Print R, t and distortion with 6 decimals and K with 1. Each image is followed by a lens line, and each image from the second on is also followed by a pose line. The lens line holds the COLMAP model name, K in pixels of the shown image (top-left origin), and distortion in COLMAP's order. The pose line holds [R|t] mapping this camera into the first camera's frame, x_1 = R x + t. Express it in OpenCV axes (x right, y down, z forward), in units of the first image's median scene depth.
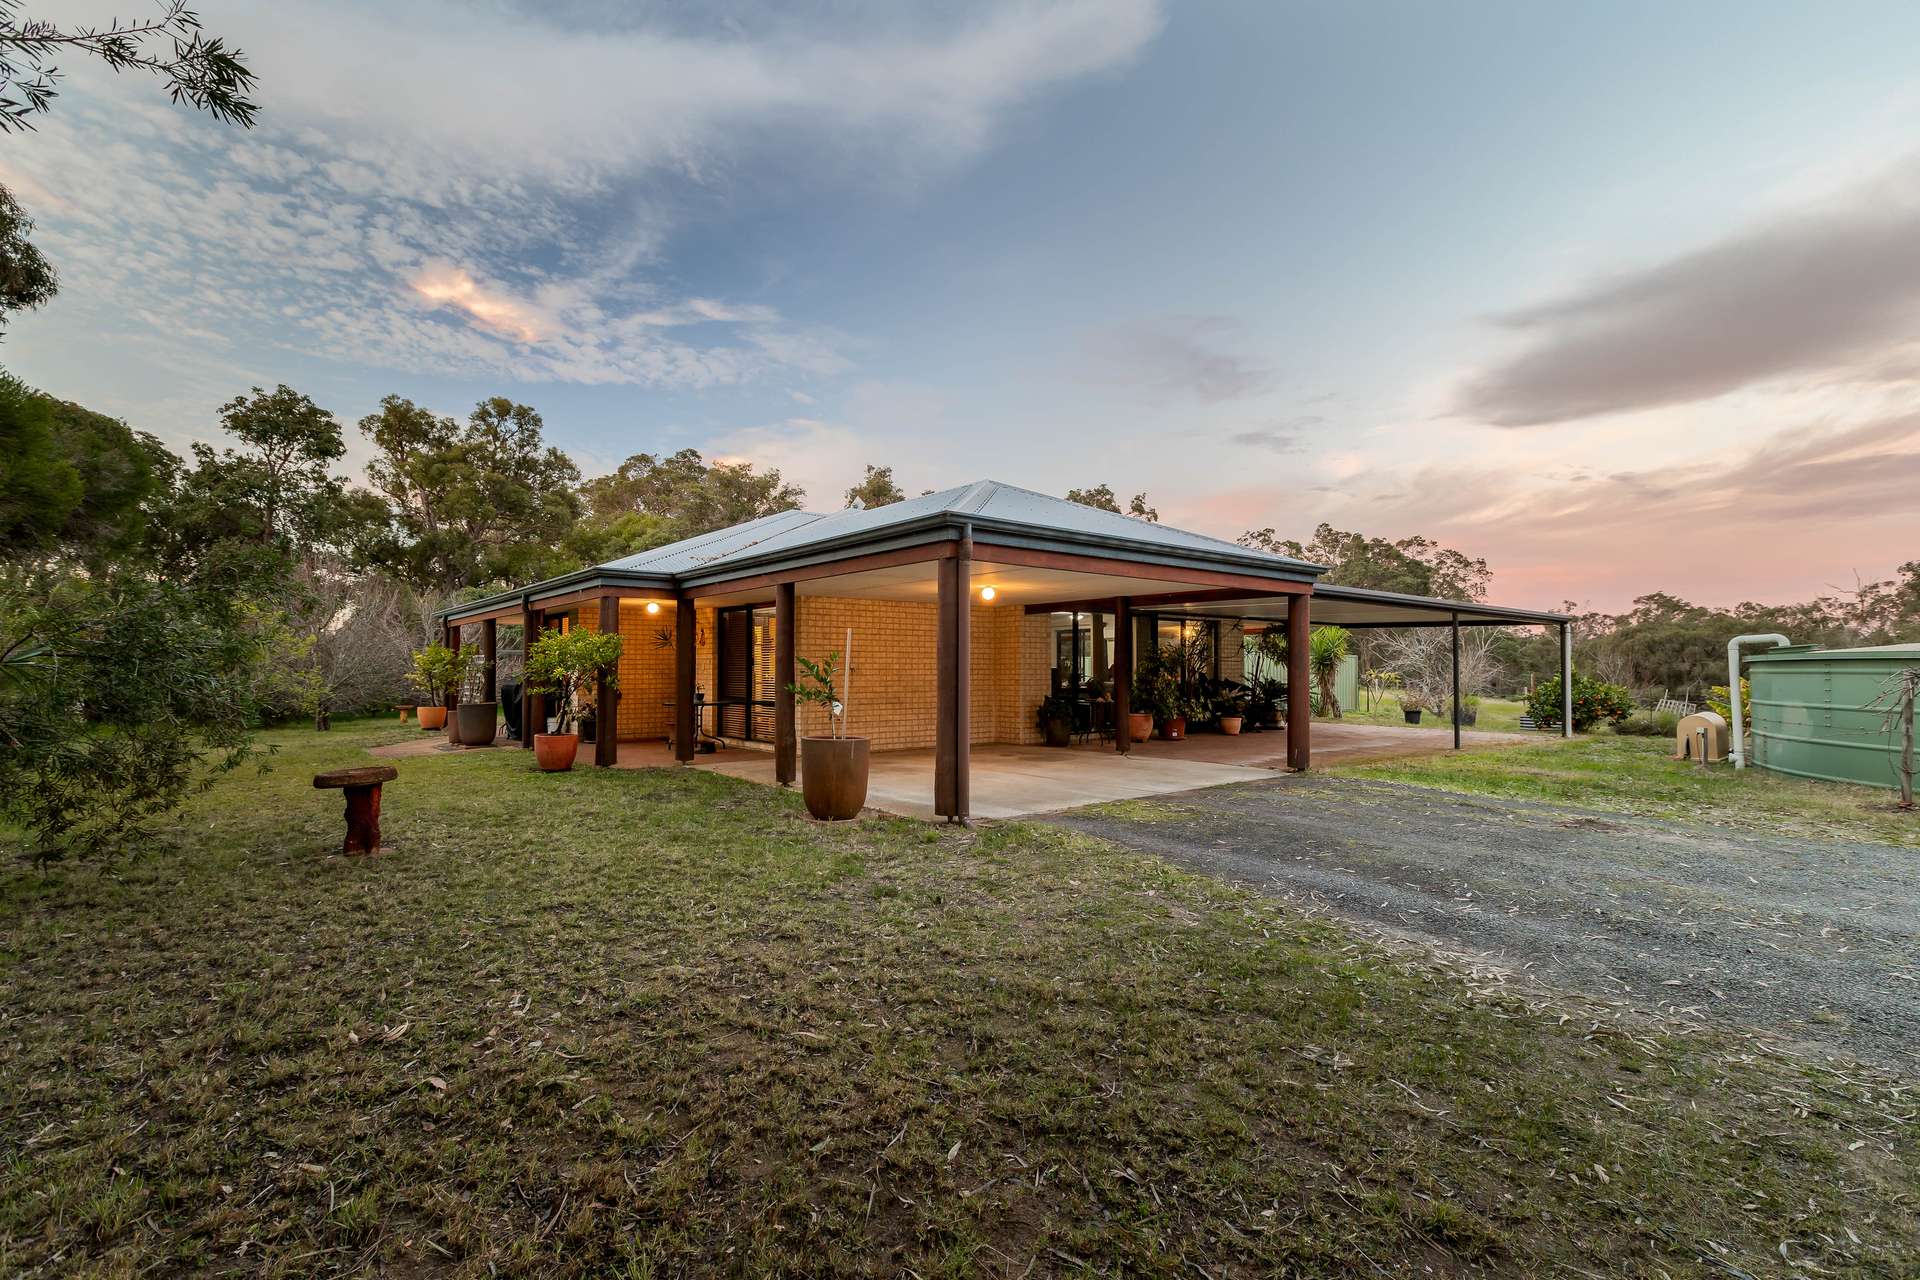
lens RADIAL K [[880.9, 0, 961.3], [0, 880.9, 652.7], [0, 0, 1]] dist [0.000278, 0.000020]
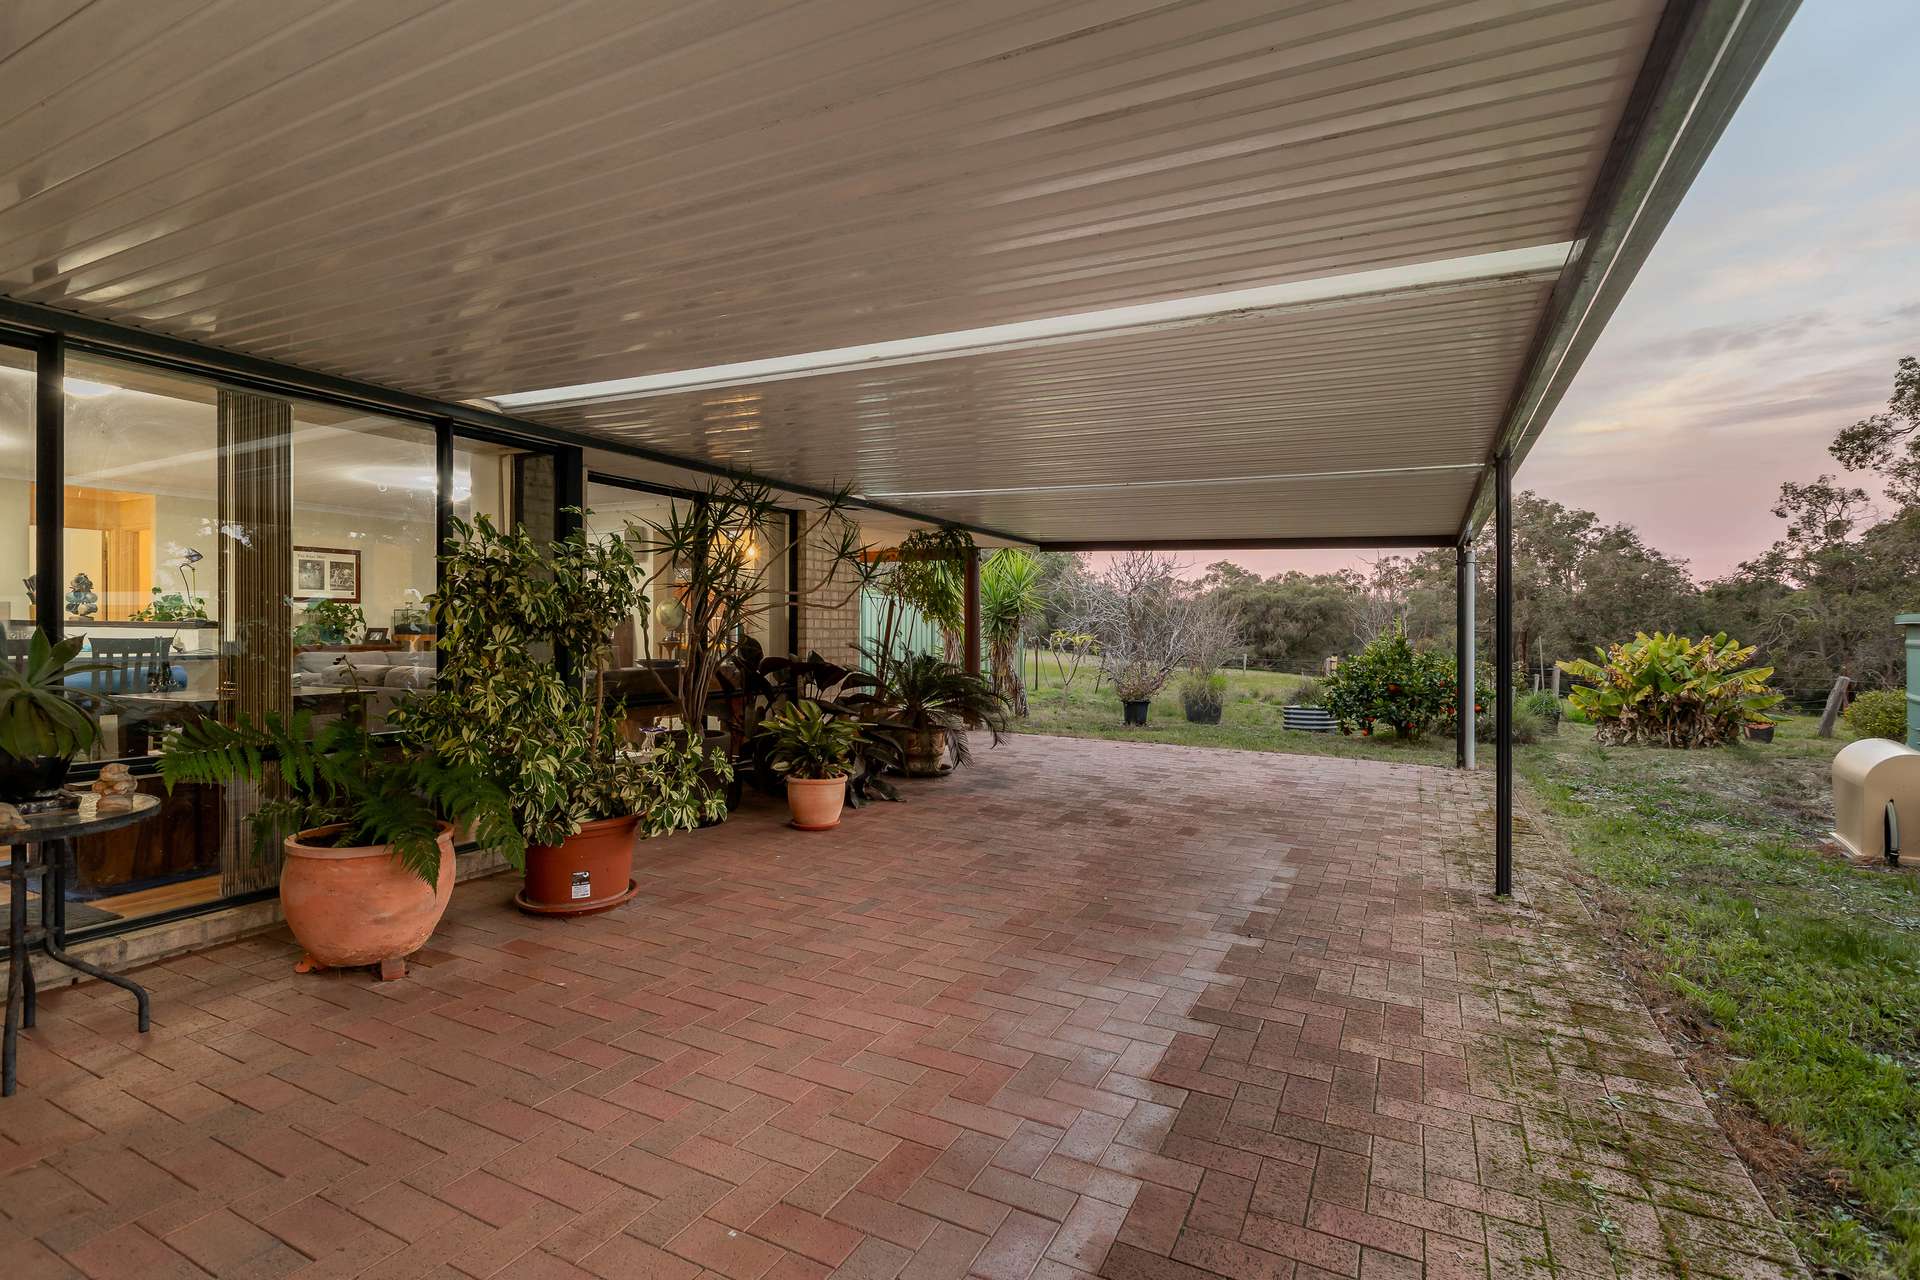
lens RADIAL K [[918.9, 0, 958.8], [0, 918.9, 634.4], [0, 0, 1]] dist [-0.013885, -0.000243]
pose [[0.917844, 0.004247, 0.396917, 0.189340], [-0.015557, 0.999559, 0.025280, 0.008885], [-0.396635, -0.029378, 0.917506, 0.574821]]
